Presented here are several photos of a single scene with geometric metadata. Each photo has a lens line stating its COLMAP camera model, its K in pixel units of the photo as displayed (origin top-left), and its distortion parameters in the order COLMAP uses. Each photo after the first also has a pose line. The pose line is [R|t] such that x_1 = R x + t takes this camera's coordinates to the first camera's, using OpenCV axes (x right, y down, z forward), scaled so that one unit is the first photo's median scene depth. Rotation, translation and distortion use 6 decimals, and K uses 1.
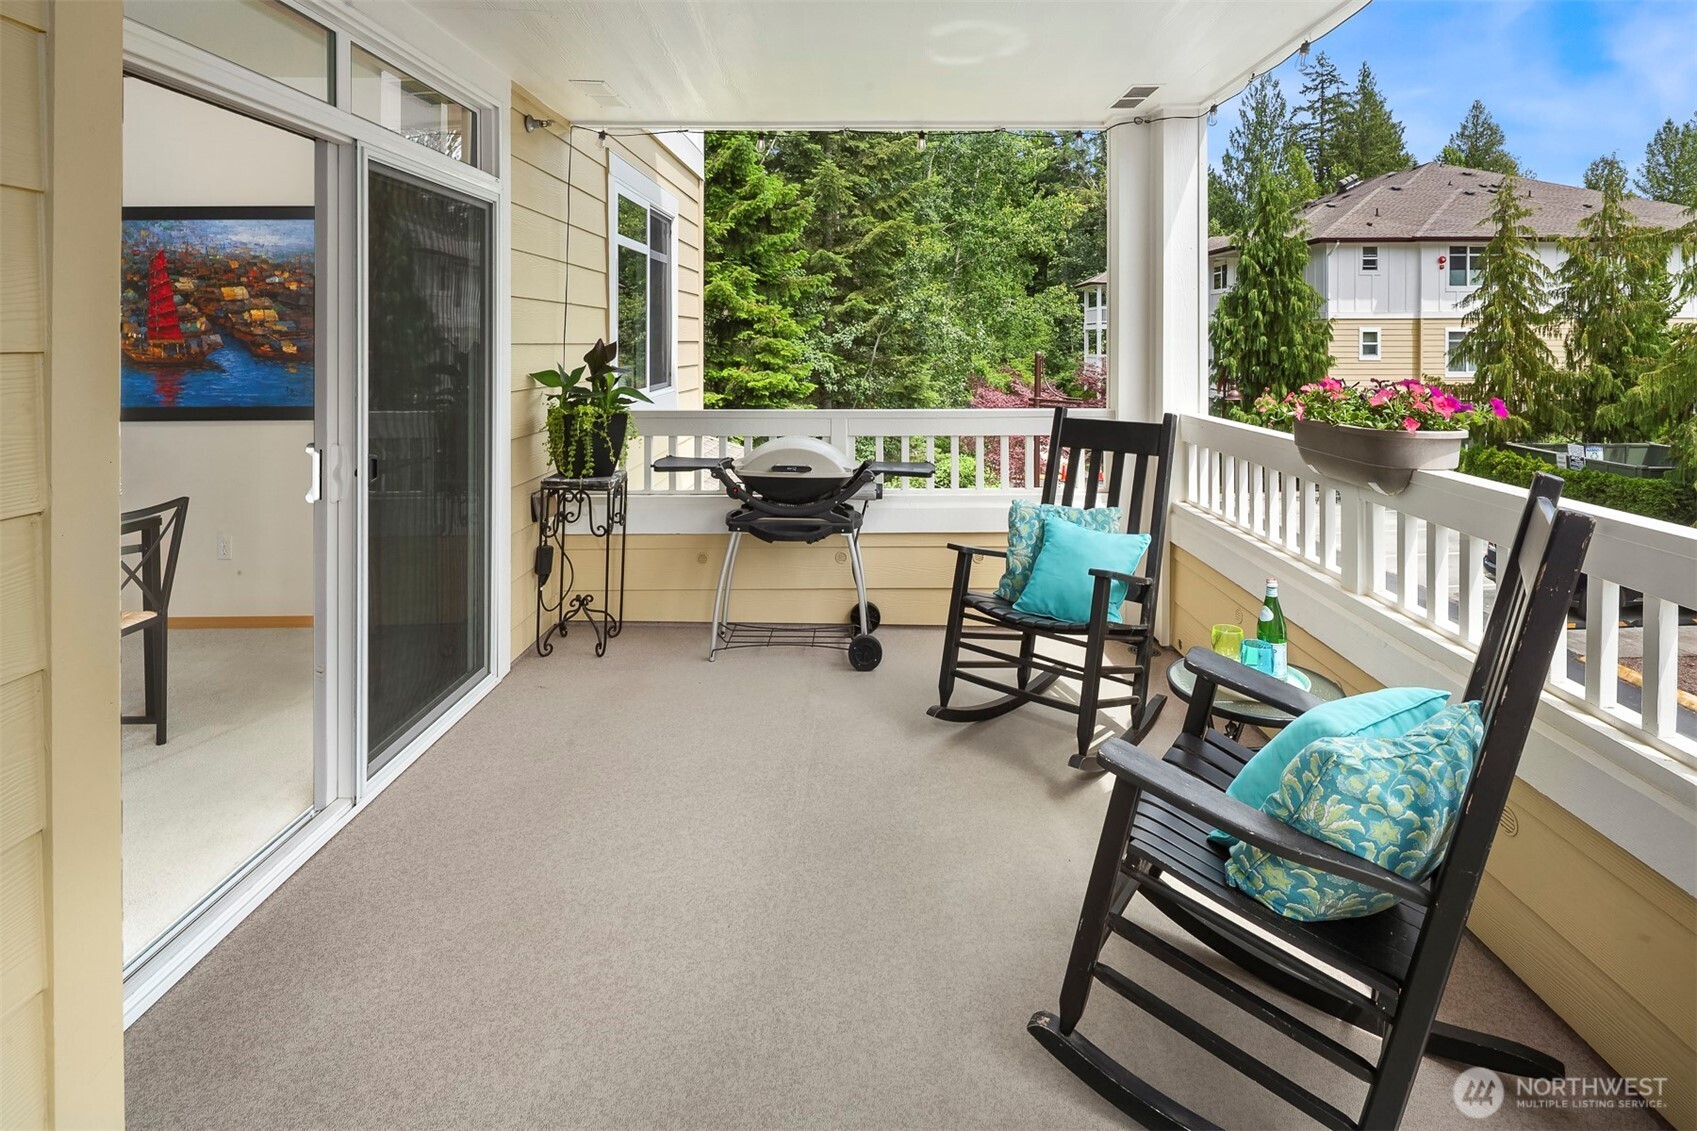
lens RADIAL K [[854.1, 0, 895.4], [0, 854.1, 296.4], [0, 0, 1]] dist [0.002480, -0.001500]
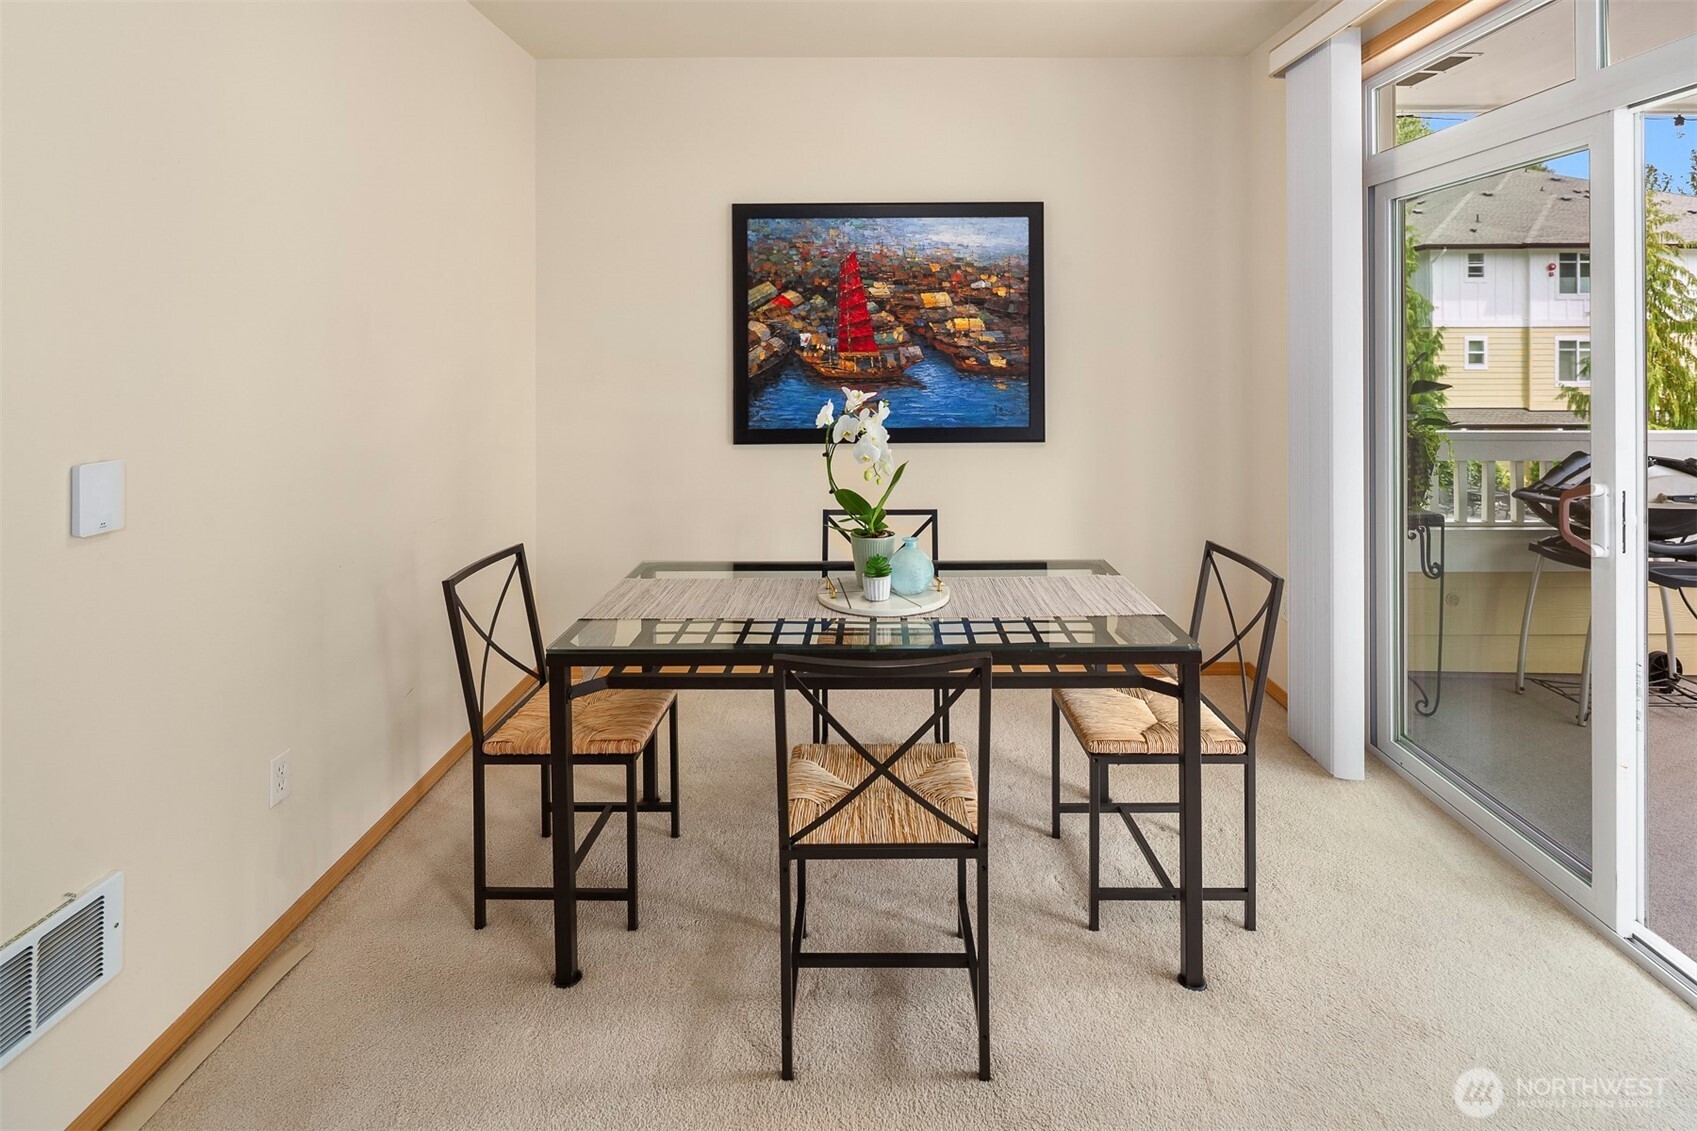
lens RADIAL K [[846.0, 0, 853.1], [0, 846.0, 339.2], [0, 0, 1]] dist [-0.001366, -0.001361]
pose [[0.999862, -0.000083, -0.016637, -0.844074], [0.000754, 0.999186, 0.040337, 0.001509], [0.016620, -0.040344, 0.999048, 0.116532]]
